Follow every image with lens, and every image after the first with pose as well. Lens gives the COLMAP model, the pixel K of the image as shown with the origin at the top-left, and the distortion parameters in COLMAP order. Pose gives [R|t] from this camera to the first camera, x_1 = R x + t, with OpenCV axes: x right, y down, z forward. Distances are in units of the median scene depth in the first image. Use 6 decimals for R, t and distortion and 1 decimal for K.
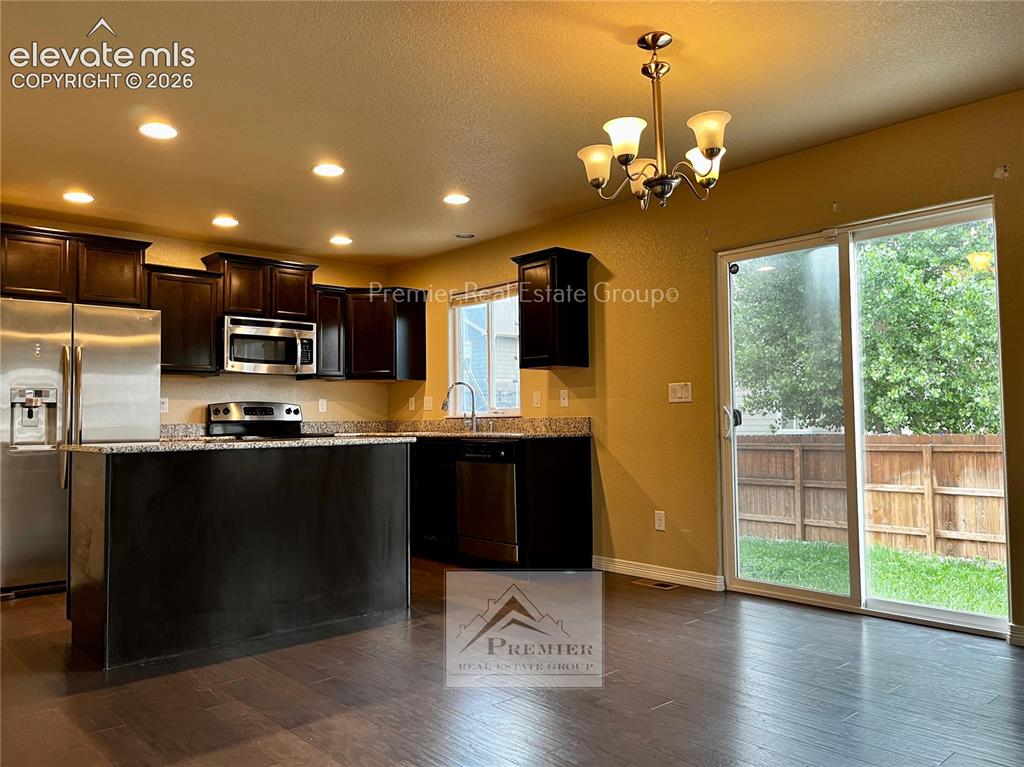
lens RADIAL K [[752.6, 0, 512.0], [0, 752.6, 383.5], [0, 0, 1]] dist [0.002527, -0.000445]
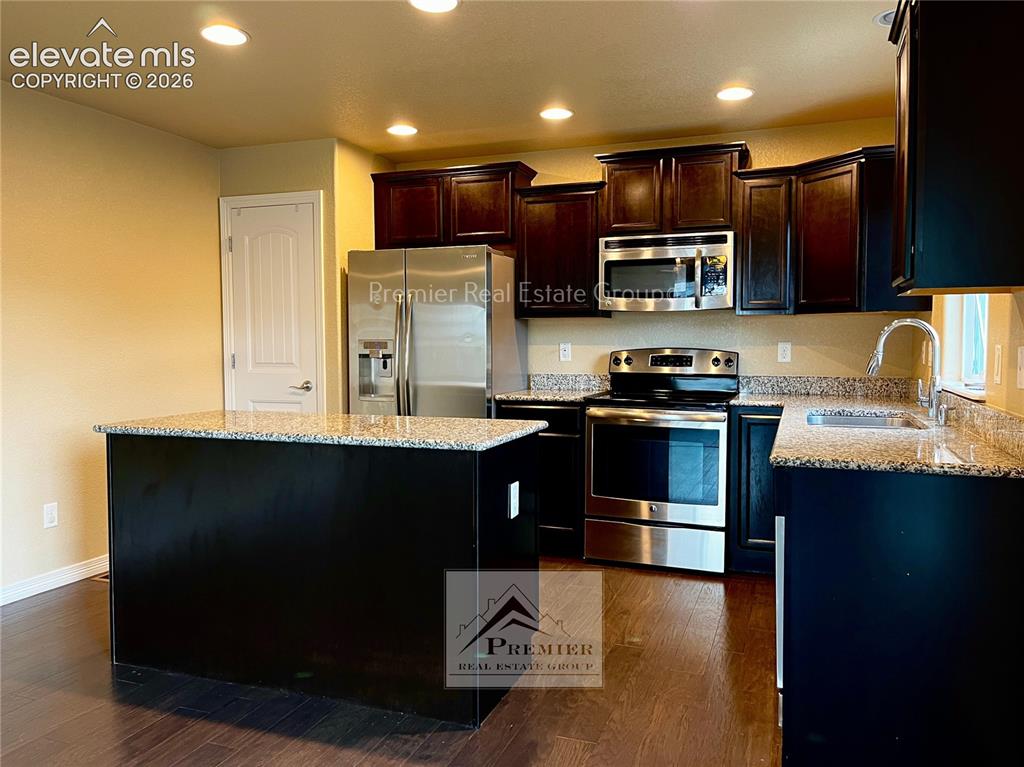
lens RADIAL K [[752.6, 0, 512.0], [0, 752.6, 383.5], [0, 0, 1]] dist [0.002527, -0.000445]
pose [[0.456321, 0.060889, -0.887729, 0.267290], [0.040081, 0.995237, 0.088866, -0.013996], [0.888912, -0.076133, 0.451707, 0.554045]]
